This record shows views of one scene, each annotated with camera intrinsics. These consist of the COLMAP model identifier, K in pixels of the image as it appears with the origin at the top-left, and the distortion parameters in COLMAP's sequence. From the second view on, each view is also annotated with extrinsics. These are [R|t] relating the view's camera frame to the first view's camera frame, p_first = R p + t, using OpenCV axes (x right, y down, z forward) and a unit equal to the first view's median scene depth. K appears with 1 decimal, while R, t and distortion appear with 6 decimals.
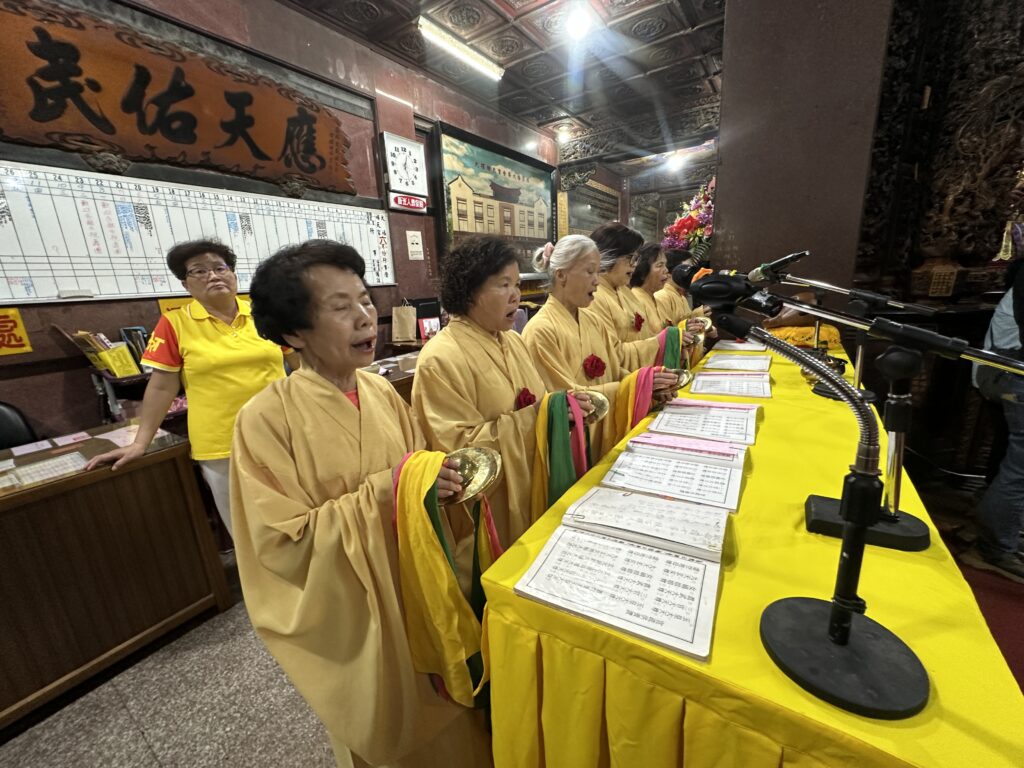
lens RADIAL K [[411.8, 0, 513.4], [0, 411.8, 380.9], [0, 0, 1]] dist [-0.000517, -0.000053]
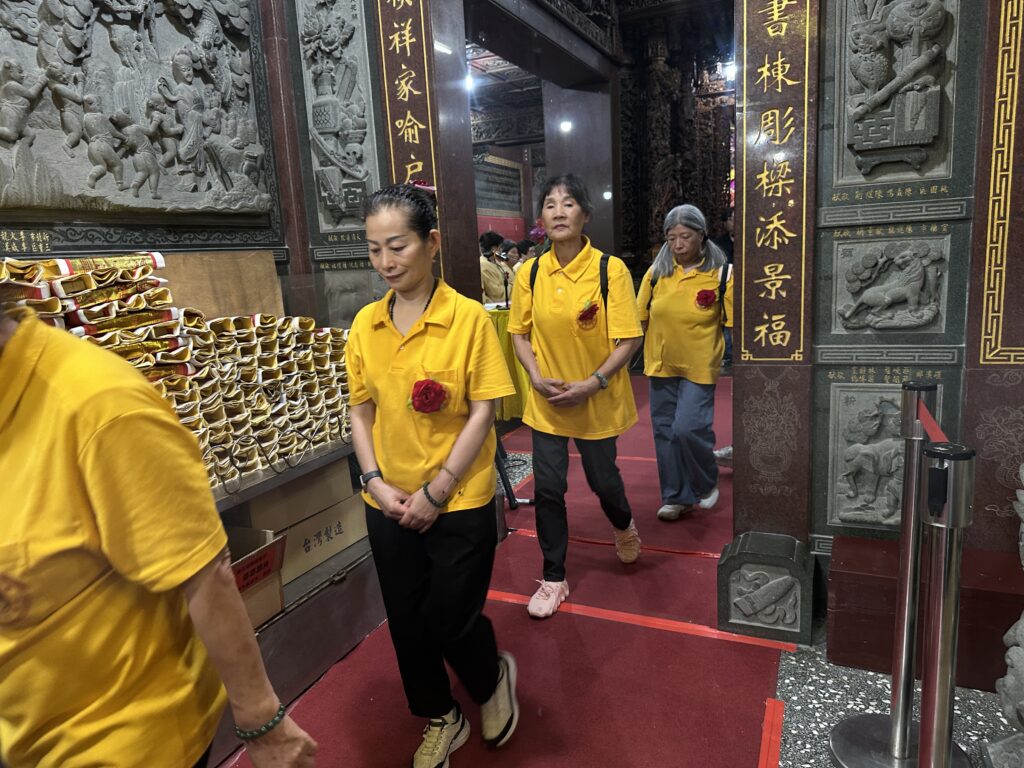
lens RADIAL K [[730.2, 0, 511.5], [0, 730.2, 385.9], [0, 0, 1]] dist [0.019158, -0.007308]
pose [[0.982997, -0.041512, 0.178868, -0.067006], [0.055474, 0.995731, -0.073775, 0.140866], [-0.175042, 0.082443, 0.981103, -0.530583]]
